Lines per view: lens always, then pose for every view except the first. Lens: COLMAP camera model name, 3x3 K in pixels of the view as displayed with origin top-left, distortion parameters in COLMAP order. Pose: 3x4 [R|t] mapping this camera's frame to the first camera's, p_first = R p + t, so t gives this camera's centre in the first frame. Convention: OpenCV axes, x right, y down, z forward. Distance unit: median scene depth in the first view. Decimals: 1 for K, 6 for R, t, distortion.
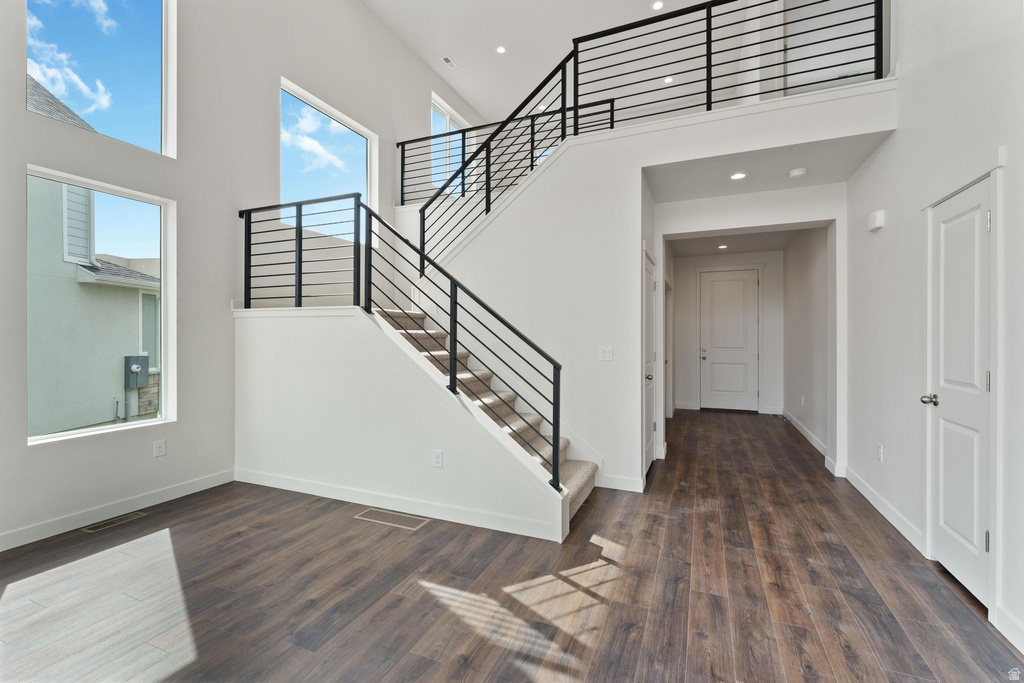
lens RADIAL K [[445.3, 0, 514.9], [0, 445.3, 337.4], [0, 0, 1]] dist [0.001921, -0.000704]
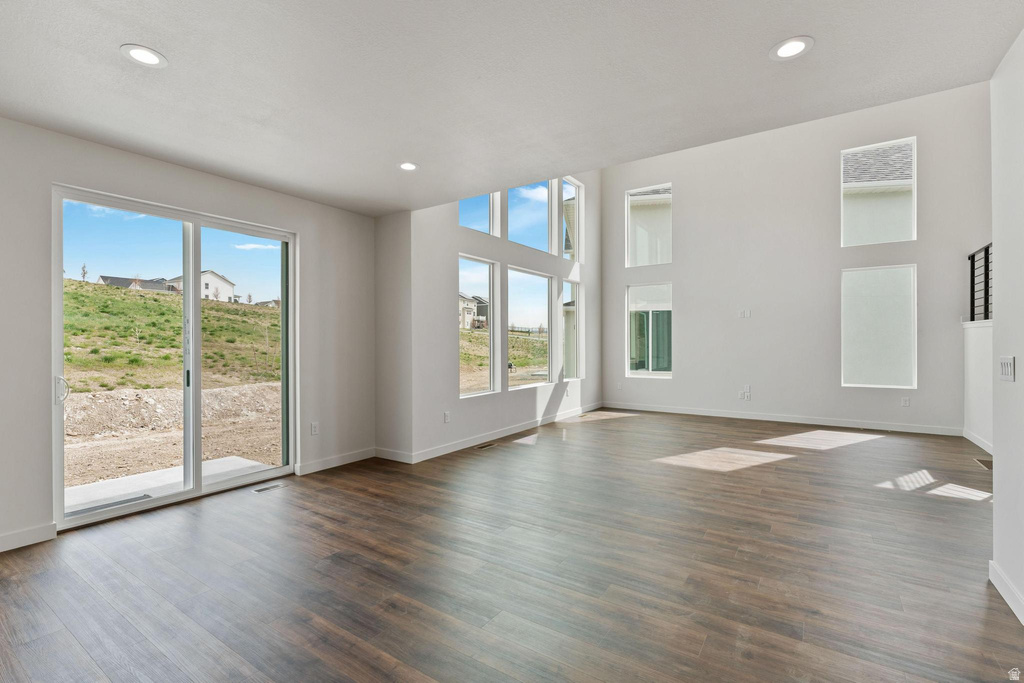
lens RADIAL K [[457.8, 0, 513.1], [0, 457.8, 342.5], [0, 0, 1]] dist [0.001869, 0.001418]
pose [[-0.186102, 0.001928, -0.982528, 1.497845], [0.003503, 0.999993, 0.001299, -0.002641], [0.982524, -0.003200, -0.186108, -0.260052]]
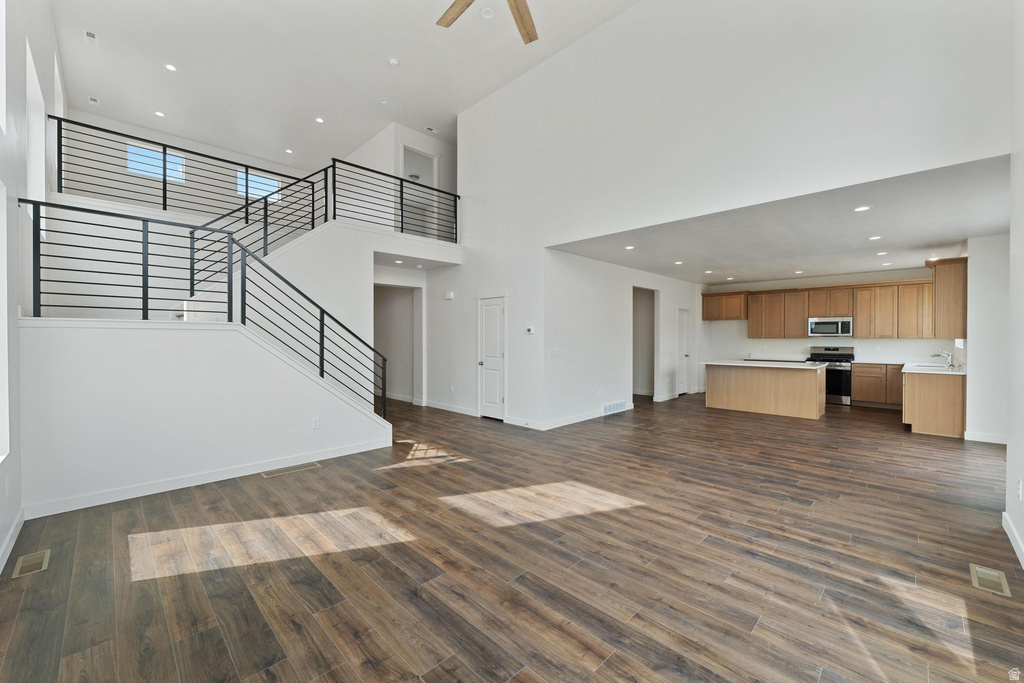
lens RADIAL K [[414.9, 0, 503.2], [0, 414.9, 344.3], [0, 0, 1]] dist [-0.017412, -0.000190]
pose [[0.379610, -0.017346, 0.924984, -1.261166], [0.001849, 0.999836, 0.017991, -0.030967], [-0.925145, -0.005119, 0.379580, -0.162503]]
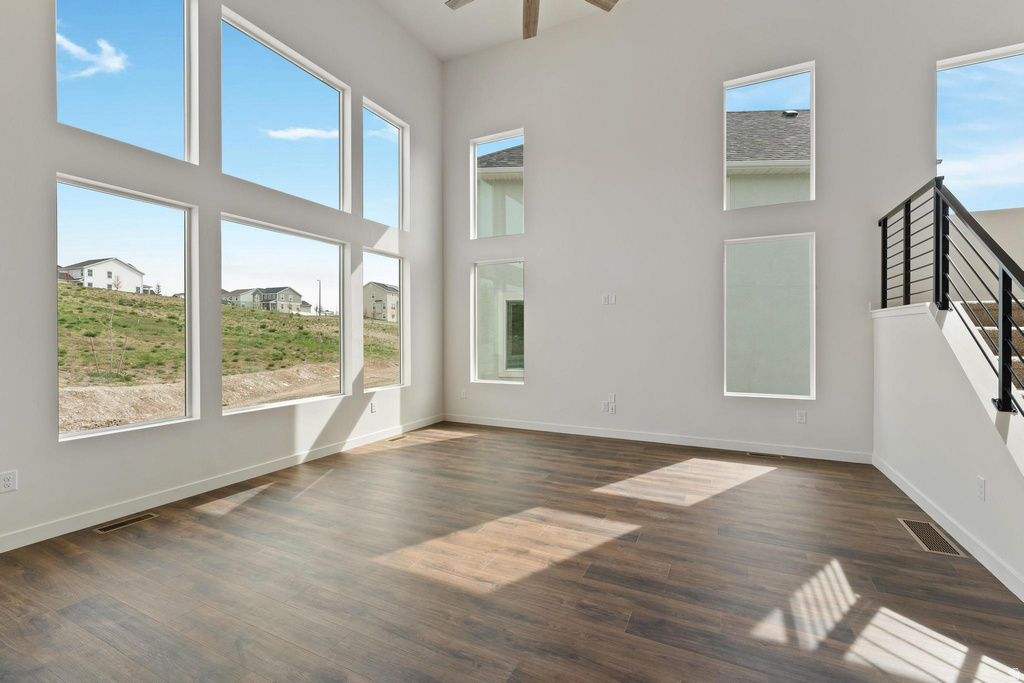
lens RADIAL K [[445.3, 0, 508.5], [0, 445.3, 336.0], [0, 0, 1]] dist [0.001921, -0.000704]
pose [[-0.056423, 0.000741, -0.998407, 0.677127], [0.002930, 0.999996, 0.000576, -0.002902], [0.998403, -0.002892, -0.056425, 0.199039]]
